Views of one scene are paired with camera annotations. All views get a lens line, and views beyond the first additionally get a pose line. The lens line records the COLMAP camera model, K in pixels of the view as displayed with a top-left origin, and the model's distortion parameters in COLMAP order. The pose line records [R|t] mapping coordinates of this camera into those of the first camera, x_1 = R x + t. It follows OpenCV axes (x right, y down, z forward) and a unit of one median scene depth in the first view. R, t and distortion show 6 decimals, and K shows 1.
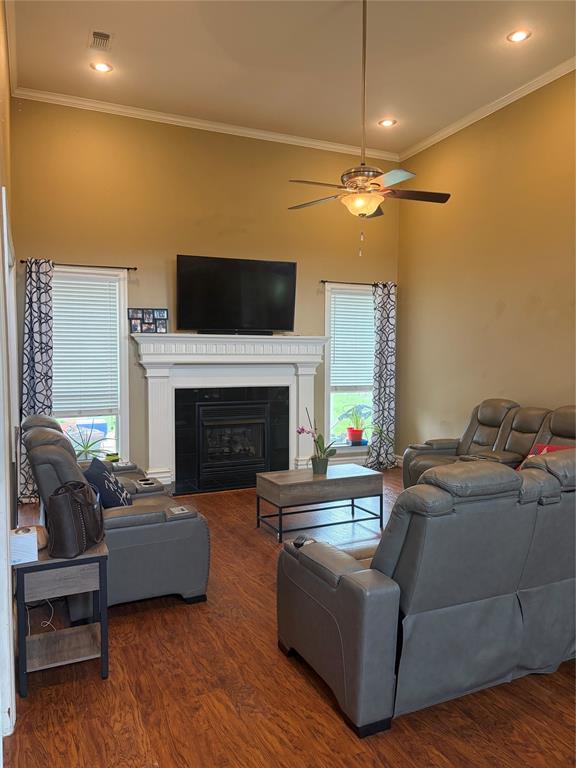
lens RADIAL K [[579.3, 0, 290.8], [0, 579.3, 385.6], [0, 0, 1]] dist [0.034485, -0.003183]
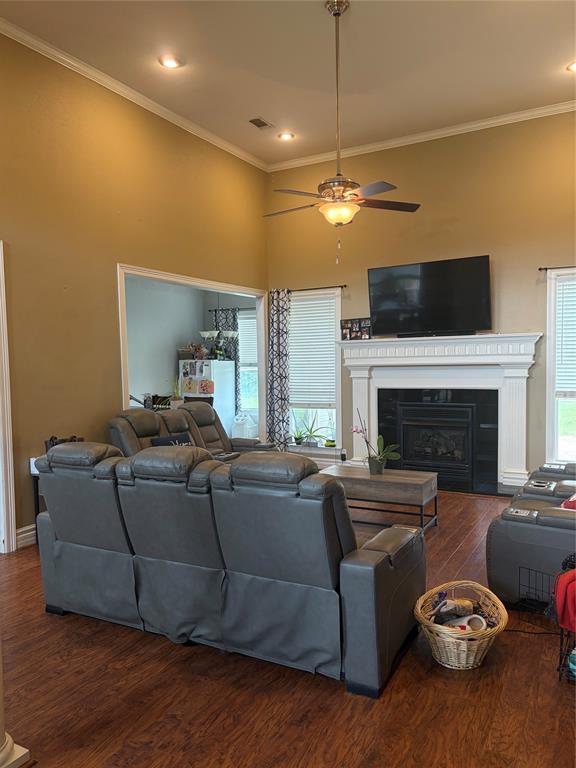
lens RADIAL K [[579.3, 0, 289.3], [0, 579.3, 384.6], [0, 0, 1]] dist [0.034485, -0.003183]
pose [[0.588490, 0.019783, -0.808263, 0.615767], [-0.020898, 0.999739, 0.009254, -0.009085], [0.808235, 0.011445, 0.588749, 0.214228]]
